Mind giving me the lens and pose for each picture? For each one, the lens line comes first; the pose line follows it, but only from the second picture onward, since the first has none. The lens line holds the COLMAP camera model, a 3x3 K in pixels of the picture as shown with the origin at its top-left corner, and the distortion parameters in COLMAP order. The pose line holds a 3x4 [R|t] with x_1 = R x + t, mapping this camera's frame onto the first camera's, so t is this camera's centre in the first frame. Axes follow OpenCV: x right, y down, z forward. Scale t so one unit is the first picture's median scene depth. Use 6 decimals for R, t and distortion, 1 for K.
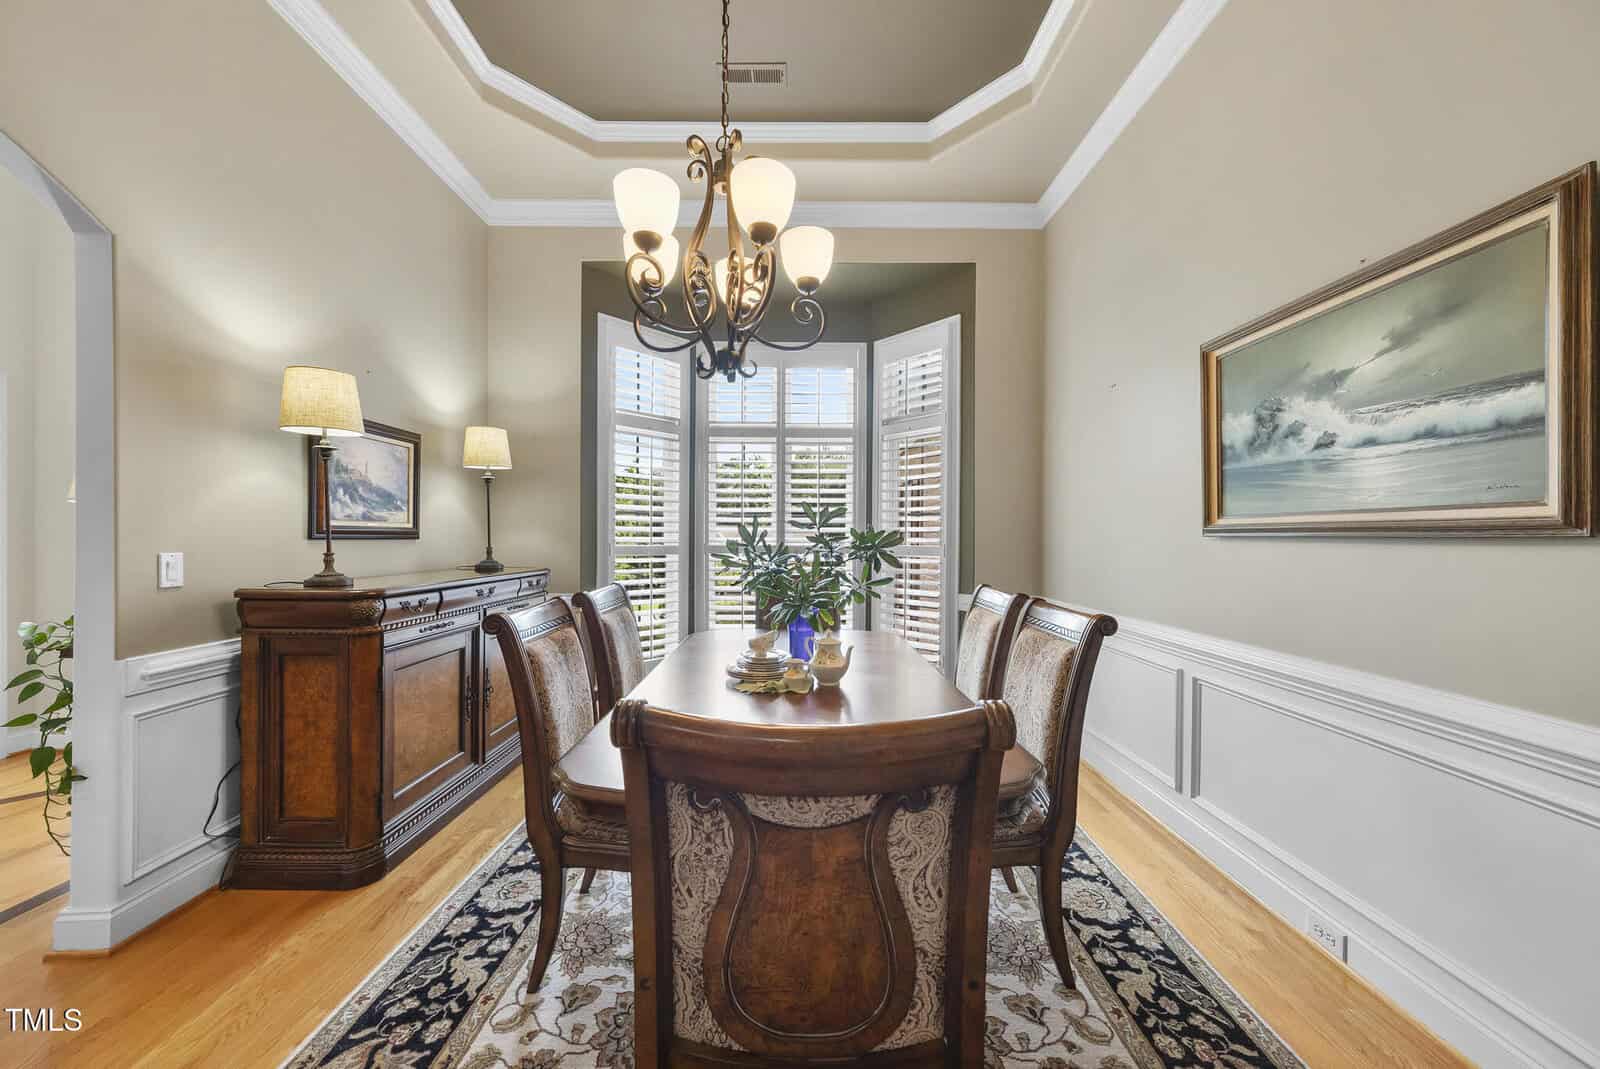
lens RADIAL K [[548.5, 0, 796.7], [0, 548.5, 537.4], [0, 0, 1]] dist [-0.000759, 0.000354]
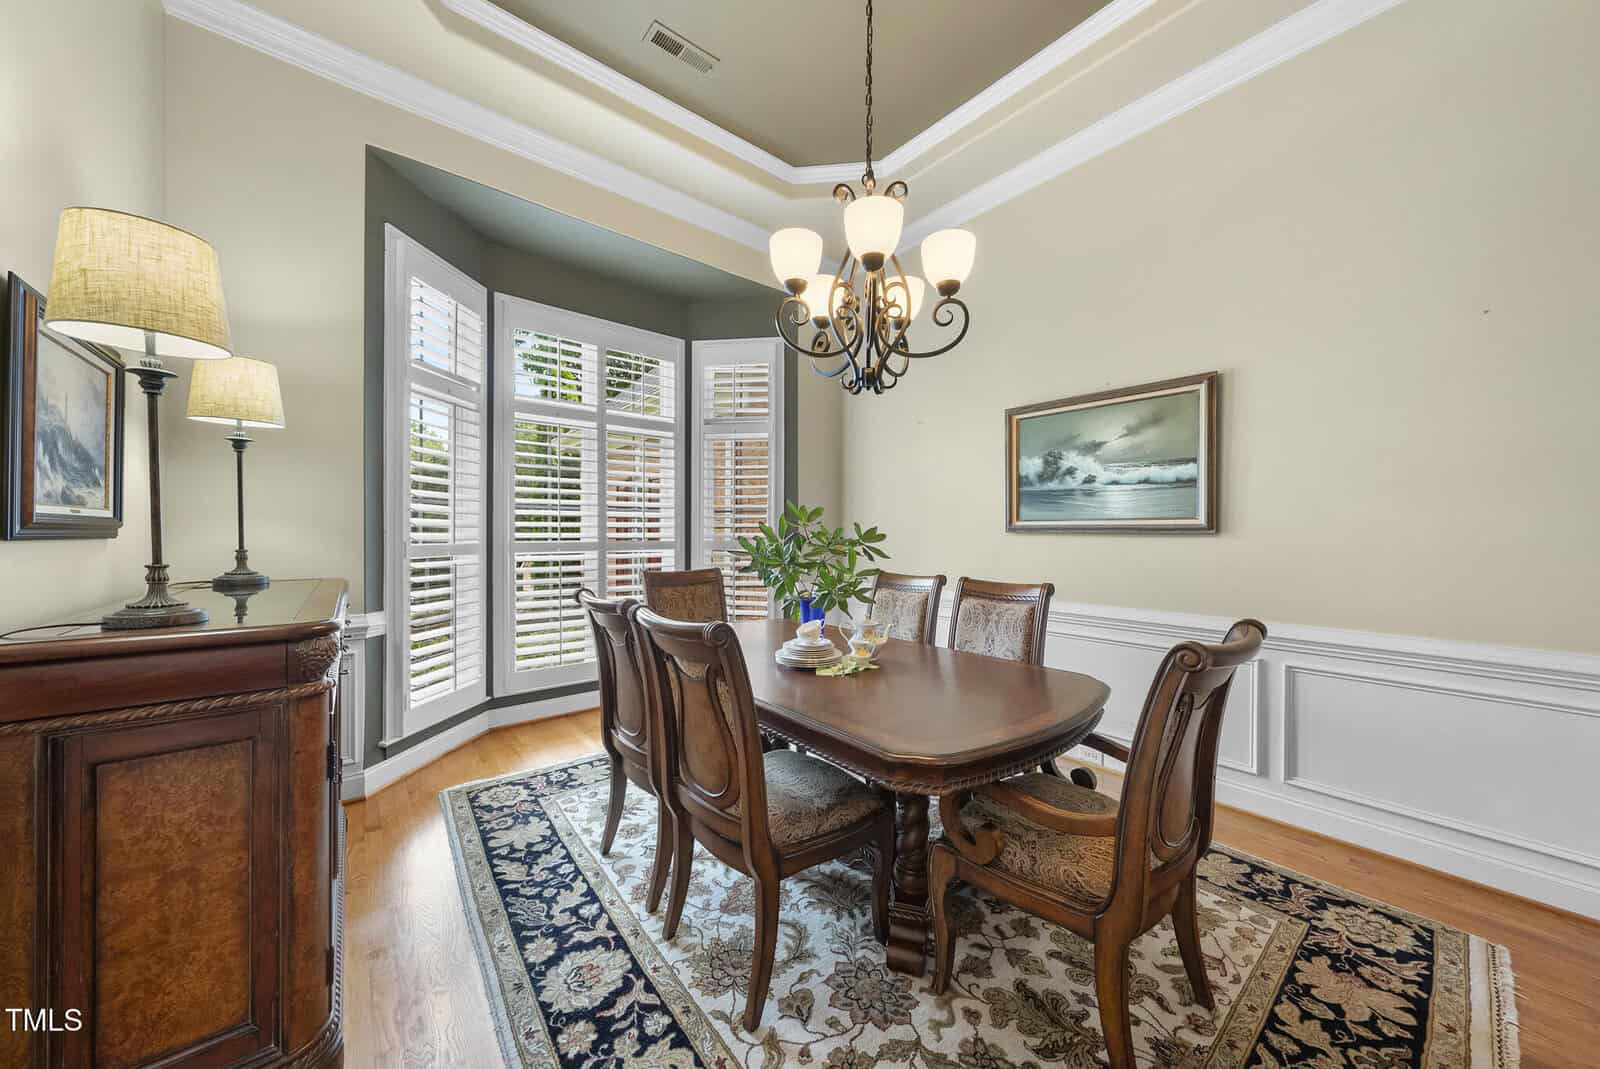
lens RADIAL K [[548.5, 0, 801.3], [0, 548.5, 532.3], [0, 0, 1]] dist [-0.000759, 0.000354]
pose [[0.773293, -0.000783, 0.634048, -0.824027], [0.000156, 0.999999, 0.001044, -0.005087], [-0.634049, -0.000708, 0.773293, 0.195694]]
